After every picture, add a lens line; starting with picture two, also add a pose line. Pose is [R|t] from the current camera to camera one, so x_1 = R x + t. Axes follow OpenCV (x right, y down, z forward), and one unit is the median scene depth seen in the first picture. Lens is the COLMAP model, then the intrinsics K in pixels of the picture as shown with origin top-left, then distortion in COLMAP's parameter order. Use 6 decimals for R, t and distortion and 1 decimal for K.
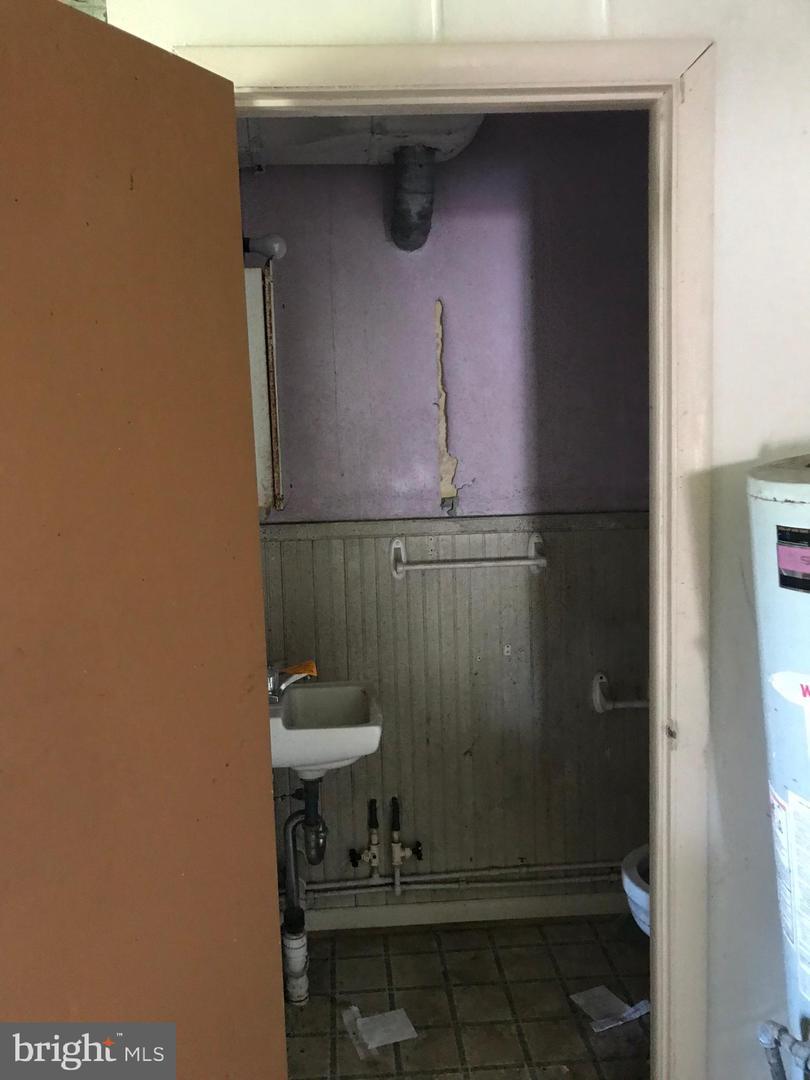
lens RADIAL K [[903.4, 0, 405.0], [0, 903.4, 540.0], [0, 0, 1]] dist [0.019670, -0.009073]
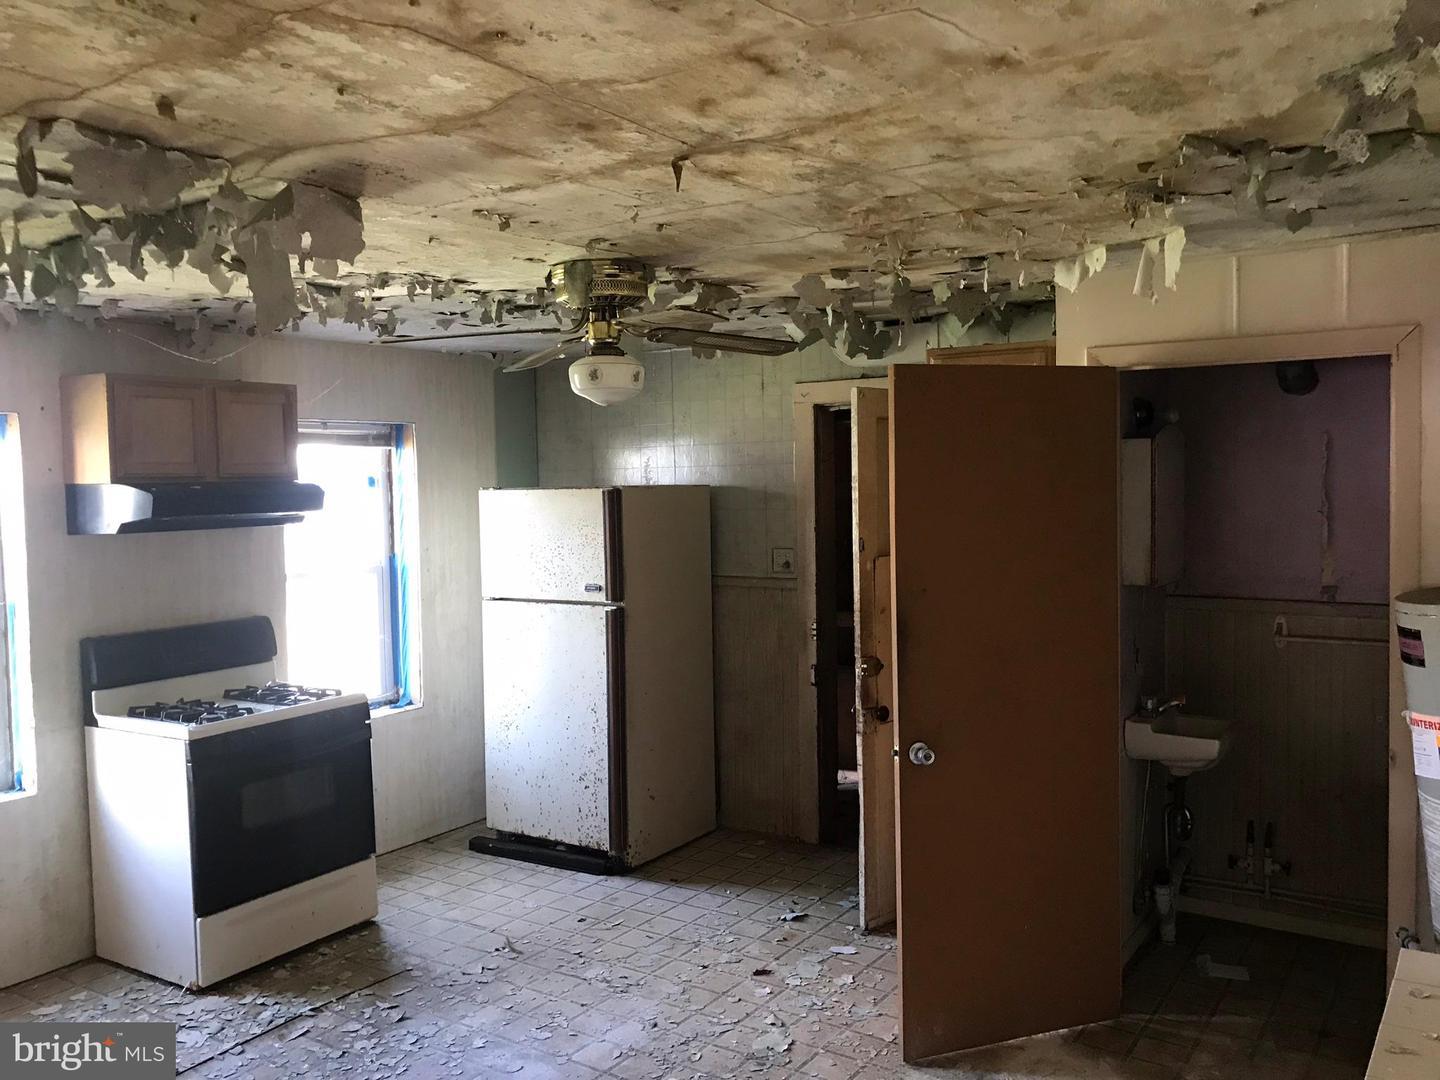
lens RADIAL K [[1204.5, 0, 720.0], [0, 1204.5, 540.0], [0, 0, 1]] dist [0.019670, -0.009073]
pose [[0.791633, 0.051826, -0.608795, 0.398761], [-0.075461, 0.997061, -0.013245, -0.025396], [0.606320, 0.056426, 0.793217, -0.838899]]
